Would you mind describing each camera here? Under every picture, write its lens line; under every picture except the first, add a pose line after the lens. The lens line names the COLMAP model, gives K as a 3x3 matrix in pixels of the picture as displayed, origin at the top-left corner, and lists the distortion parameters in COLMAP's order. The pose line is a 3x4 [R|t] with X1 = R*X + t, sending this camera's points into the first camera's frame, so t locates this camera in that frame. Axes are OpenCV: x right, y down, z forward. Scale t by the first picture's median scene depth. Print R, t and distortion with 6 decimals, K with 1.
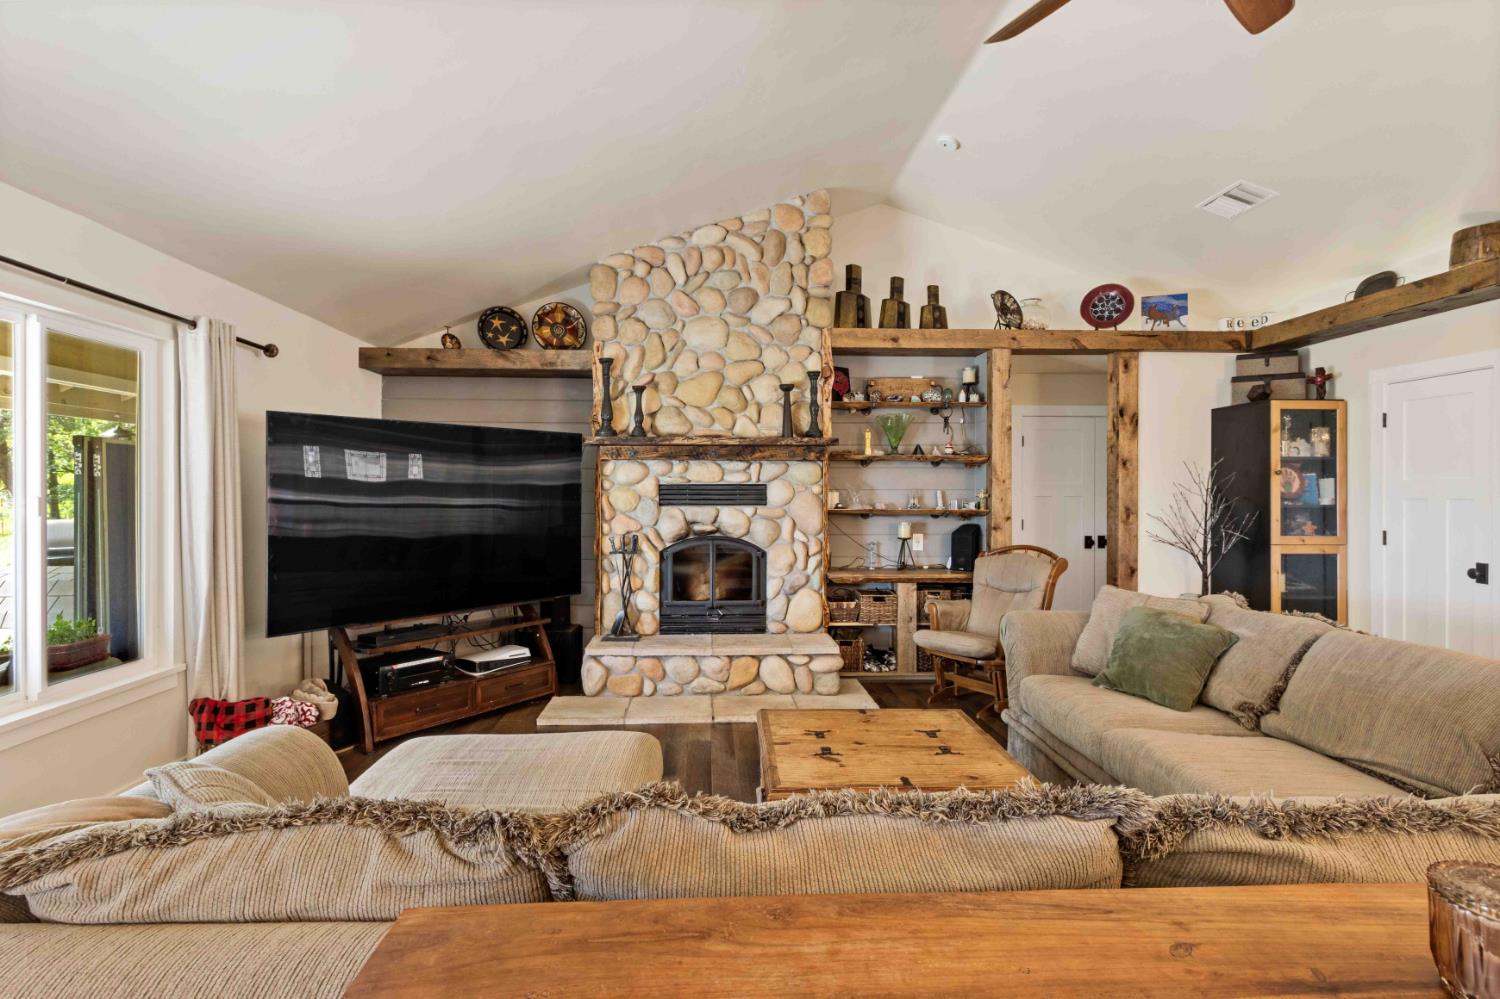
lens RADIAL K [[753.6, 0, 750.9], [0, 753.6, 500.1], [0, 0, 1]] dist [-0.003800, 0.000066]
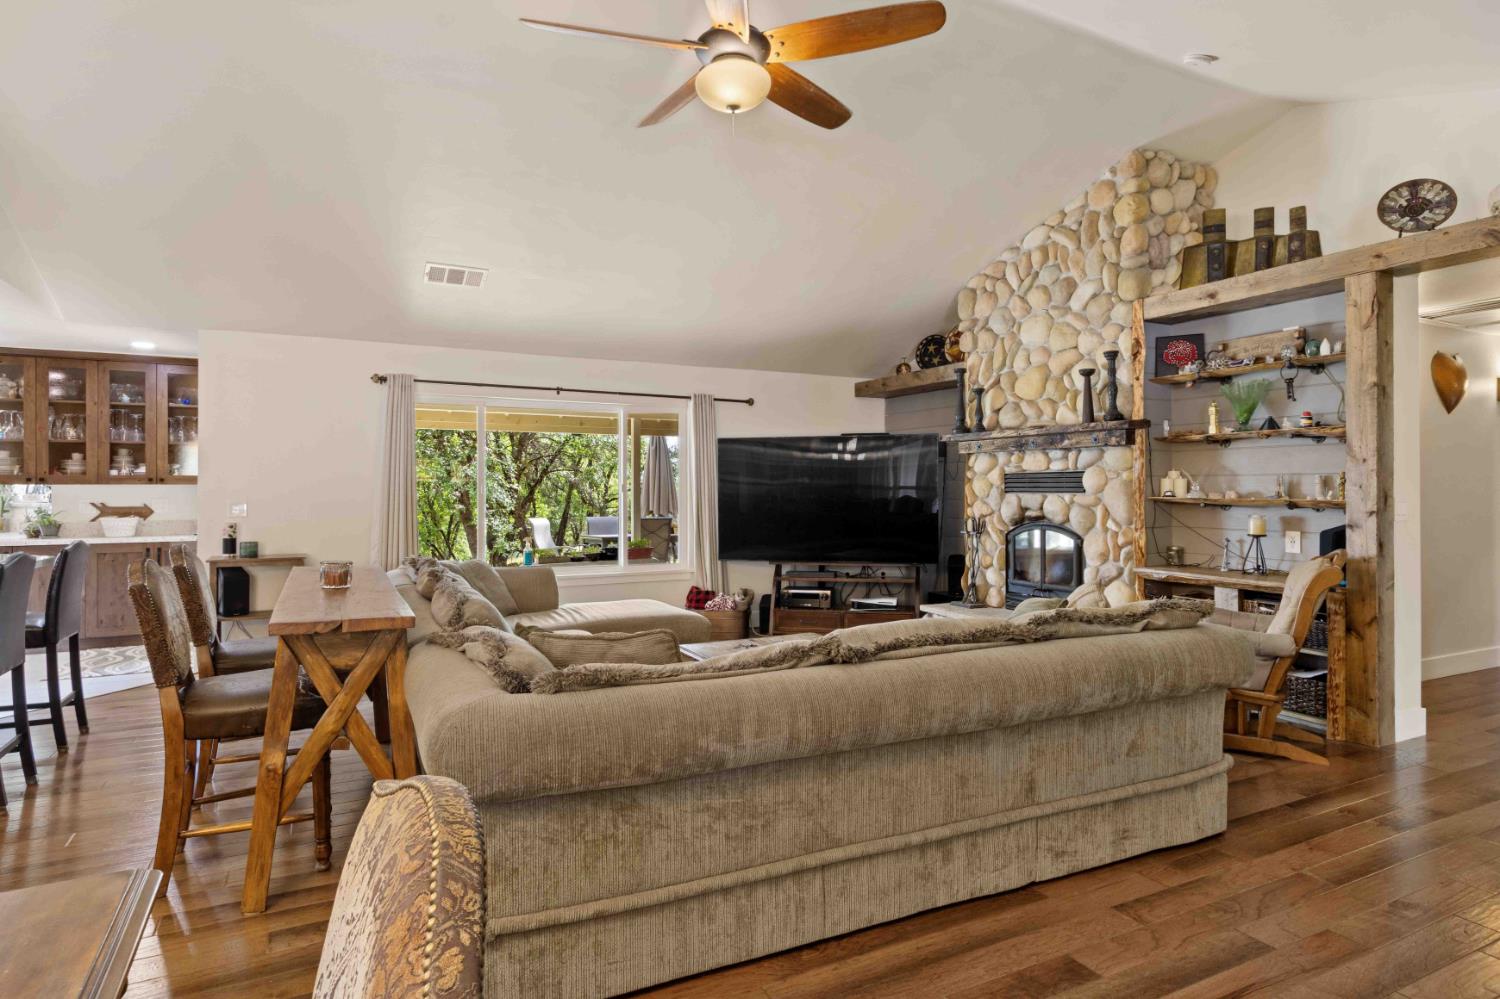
lens RADIAL K [[825.9, 0, 749.0], [0, 825.9, 492.7], [0, 0, 1]] dist [0.006861, 0.000096]
pose [[0.407969, 0.003219, -0.912990, 0.835855], [-0.006082, 0.999981, 0.000808, 0.008684], [0.912976, 0.005223, 0.407981, 0.158541]]
